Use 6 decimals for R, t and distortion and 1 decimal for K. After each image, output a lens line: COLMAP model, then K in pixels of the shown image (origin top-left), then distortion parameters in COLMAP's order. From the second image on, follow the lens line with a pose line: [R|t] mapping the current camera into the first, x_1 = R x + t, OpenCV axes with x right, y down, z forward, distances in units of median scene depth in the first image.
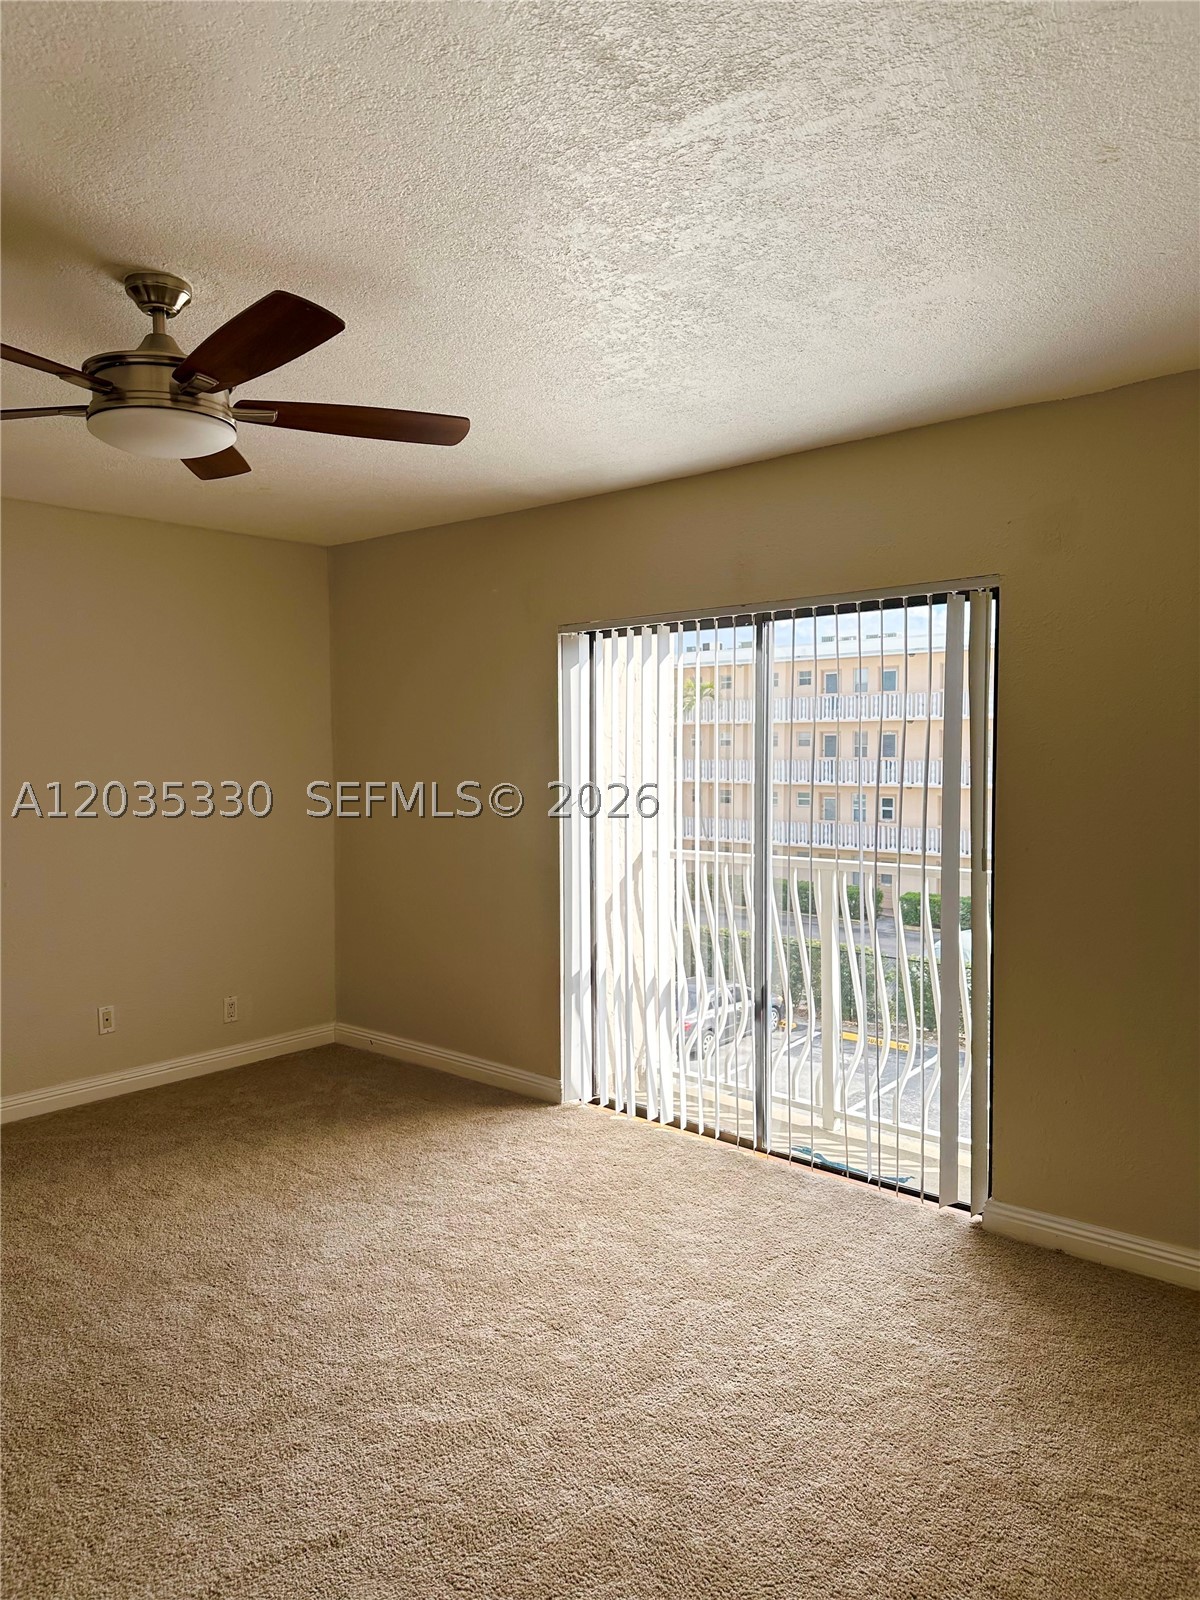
lens RADIAL K [[1120.3, 0, 600.0], [0, 1120.3, 800.0], [0, 0, 1]] dist [0.122953, -0.205623]
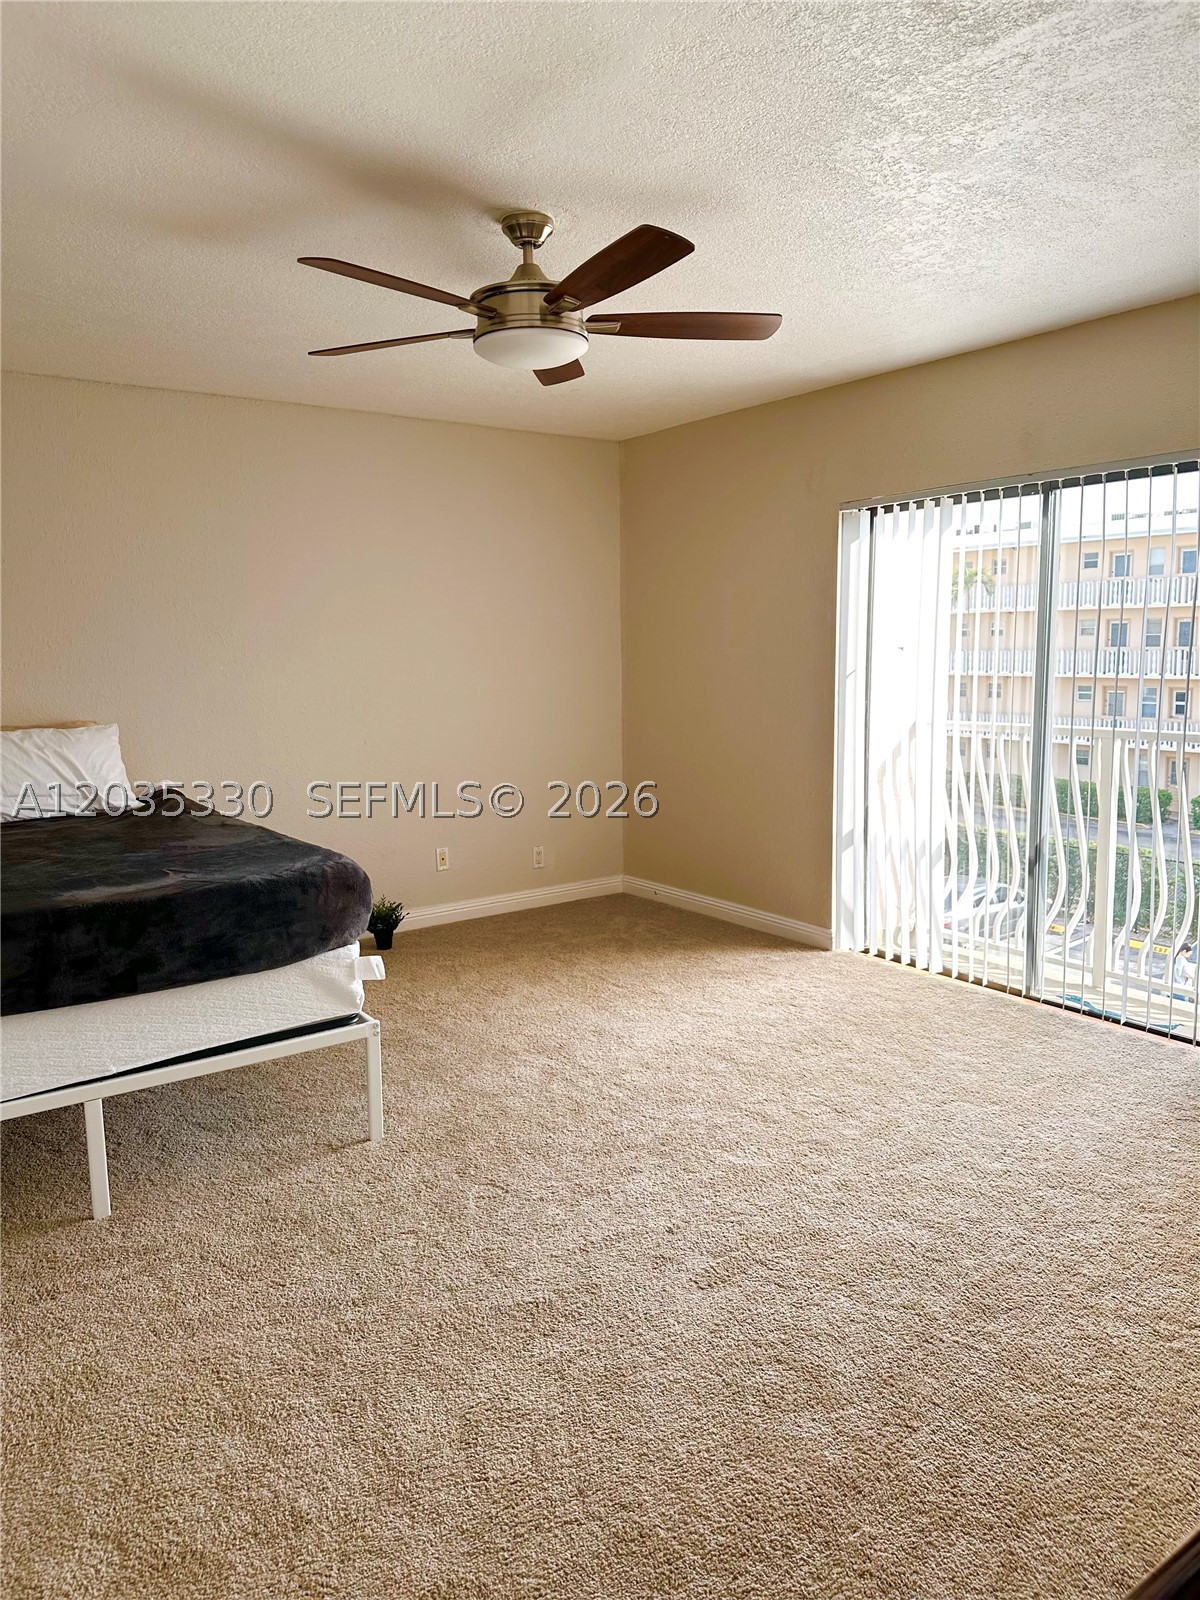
lens RADIAL K [[1146.4, 0, 586.0], [0, 1146.4, 784.6], [0, 0, 1]] dist [0.040662, -0.042044]
pose [[0.974358, 0.020794, -0.224042, -0.036683], [-0.004027, 0.997173, 0.075038, 0.045532], [0.224969, -0.072212, 0.971686, -0.194970]]
